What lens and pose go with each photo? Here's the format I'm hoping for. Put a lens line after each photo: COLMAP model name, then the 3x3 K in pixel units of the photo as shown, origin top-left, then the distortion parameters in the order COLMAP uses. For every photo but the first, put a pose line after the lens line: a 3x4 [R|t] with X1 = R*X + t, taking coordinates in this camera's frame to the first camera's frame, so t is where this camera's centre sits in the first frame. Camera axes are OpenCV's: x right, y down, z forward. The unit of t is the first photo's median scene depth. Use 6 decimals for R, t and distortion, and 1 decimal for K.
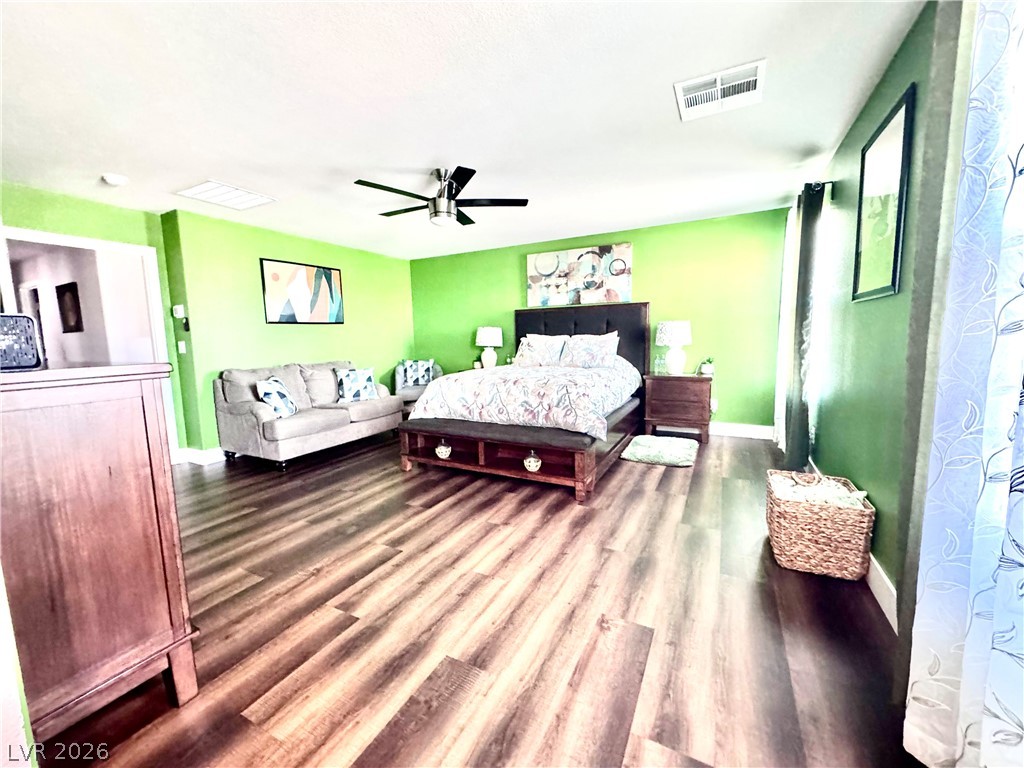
lens RADIAL K [[410.4, 0, 512.0], [0, 410.4, 384.0], [0, 0, 1]] dist [0.001978, 0.000223]
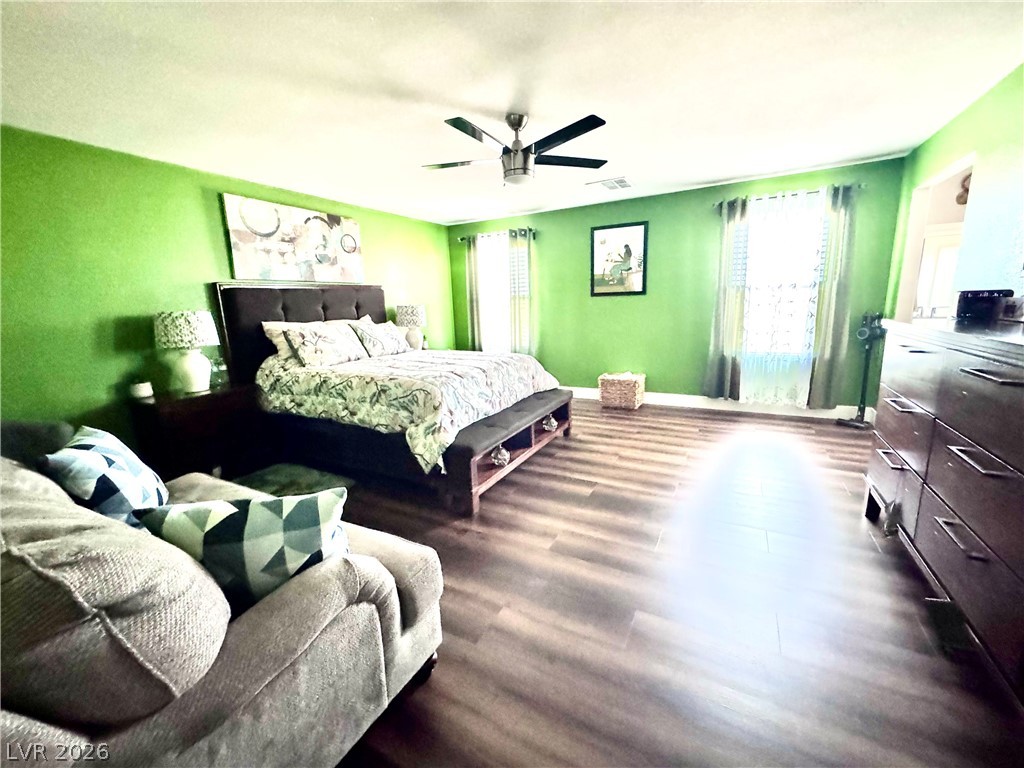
lens RADIAL K [[410.4, 0, 512.0], [0, 410.4, 384.0], [0, 0, 1]] dist [0.001978, 0.000223]
pose [[0.022614, -0.178547, 0.983671, -0.672428], [0.153745, 0.972840, 0.173047, -0.084933], [-0.987852, 0.147321, 0.049451, 0.643398]]
